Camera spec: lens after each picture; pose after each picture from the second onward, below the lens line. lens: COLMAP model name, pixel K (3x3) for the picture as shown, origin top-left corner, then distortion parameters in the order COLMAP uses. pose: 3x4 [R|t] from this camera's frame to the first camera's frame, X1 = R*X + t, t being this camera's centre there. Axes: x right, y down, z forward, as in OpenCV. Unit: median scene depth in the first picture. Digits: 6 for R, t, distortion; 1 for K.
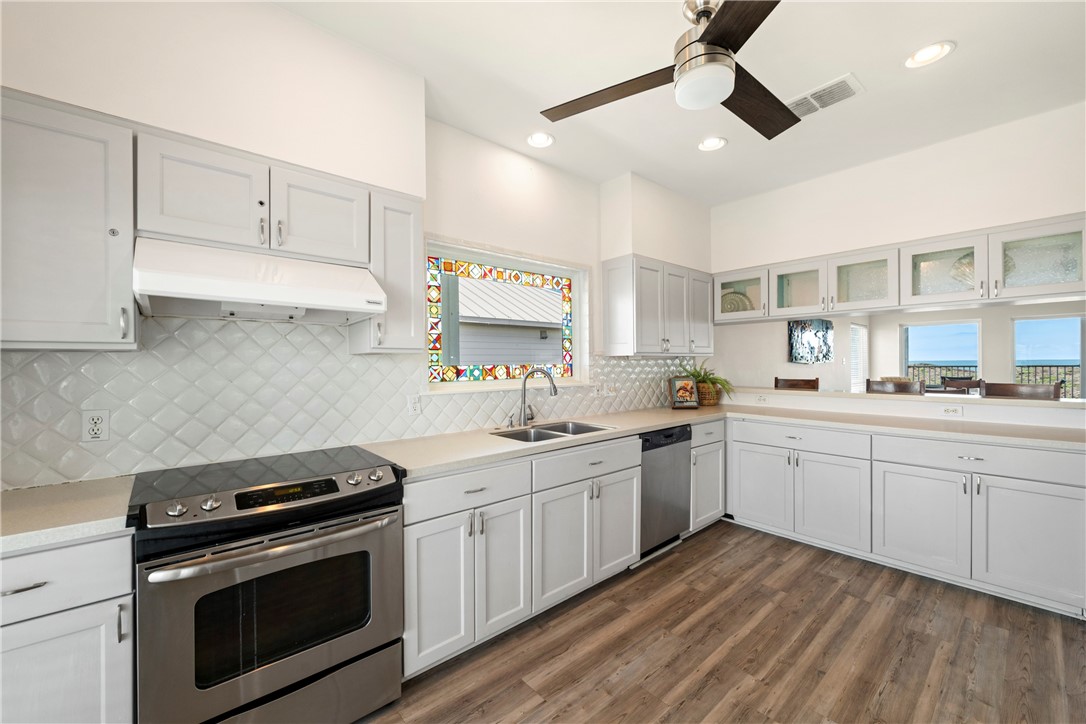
lens RADIAL K [[434.7, 0, 549.9], [0, 434.7, 360.2], [0, 0, 1]] dist [-0.002146, 0.000164]
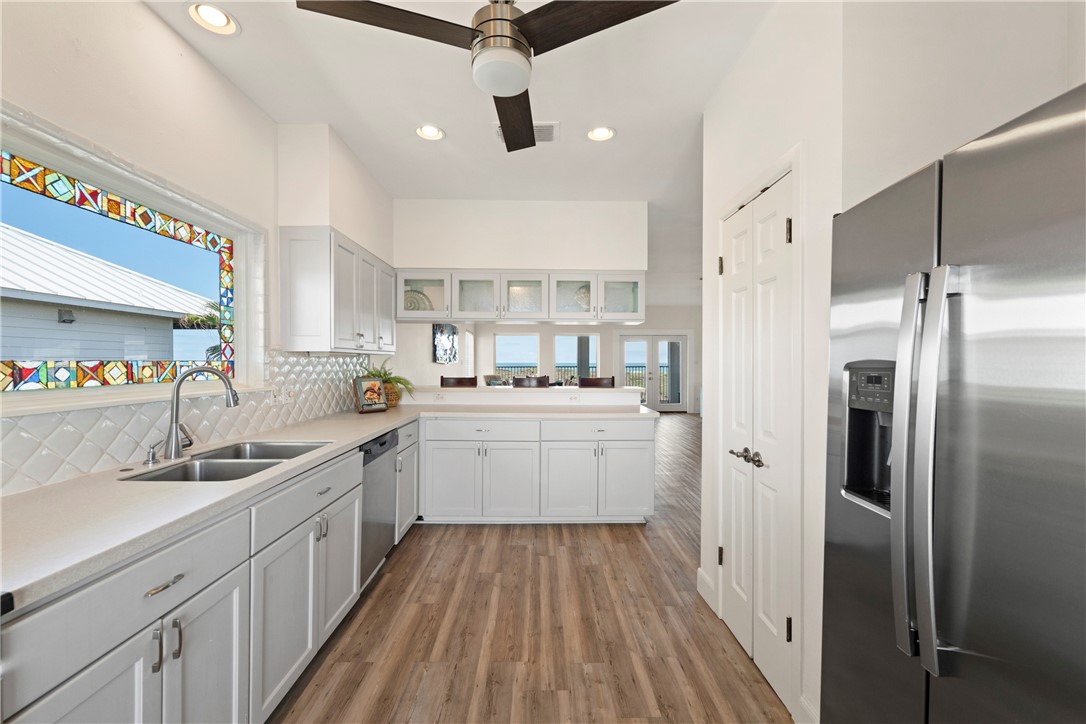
lens RADIAL K [[434.7, 0, 546.3], [0, 434.7, 363.4], [0, 0, 1]] dist [-0.002146, 0.000164]
pose [[0.647654, 0.007386, 0.761899, -0.278139], [-0.012207, 0.999925, 0.000683, 0.010711], [-0.761837, -0.009742, 0.647696, 0.271745]]
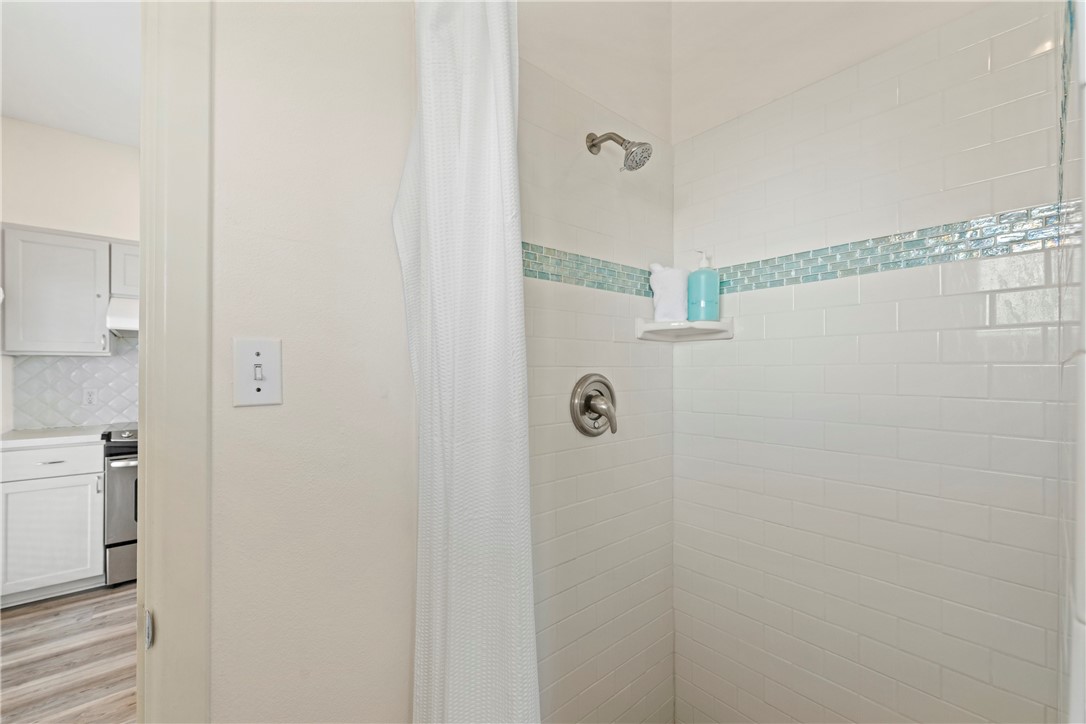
lens RADIAL K [[434.7, 0, 546.5], [0, 434.7, 366.9], [0, 0, 1]] dist [-0.002146, 0.000164]
pose [[0.999810, 0.009984, -0.016759, 0.792168], [-0.009951, 0.999948, 0.002038, 0.001851], [0.016778, -0.001871, 0.999857, -0.696392]]
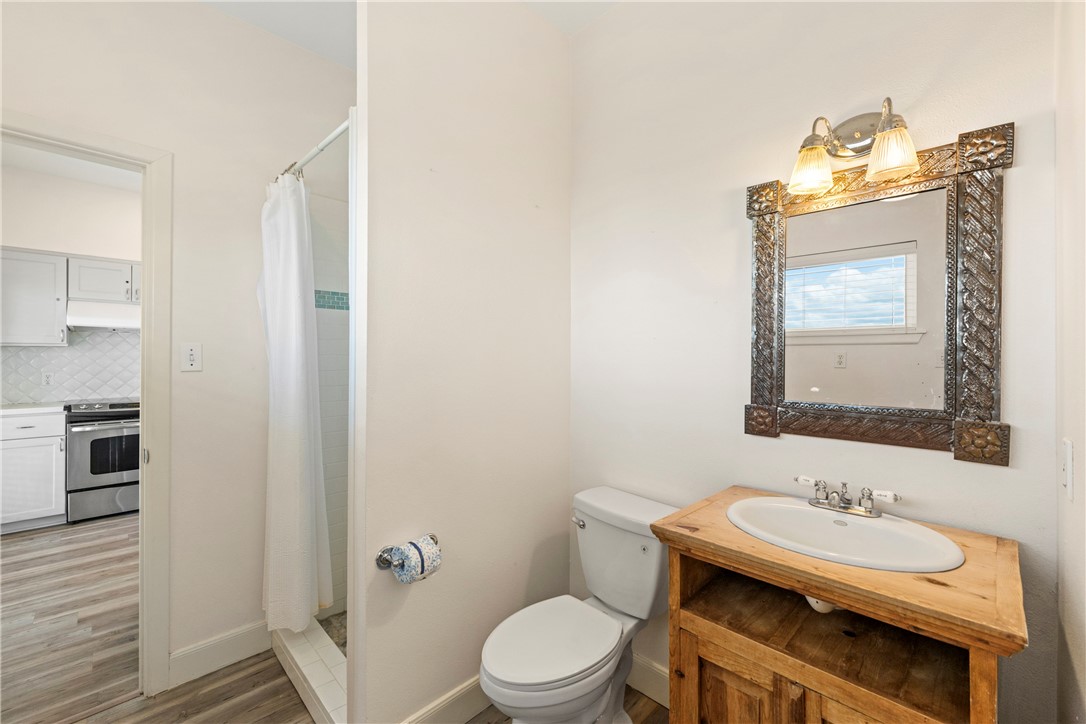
lens RADIAL K [[434.7, 0, 540.9], [0, 434.7, 356.3], [0, 0, 1]] dist [-0.002146, 0.000164]
pose [[0.997146, 0.011045, 0.074685, 1.197007], [-0.011299, 0.999932, 0.002977, -0.003895], [-0.074647, -0.003812, 0.997203, -1.284734]]
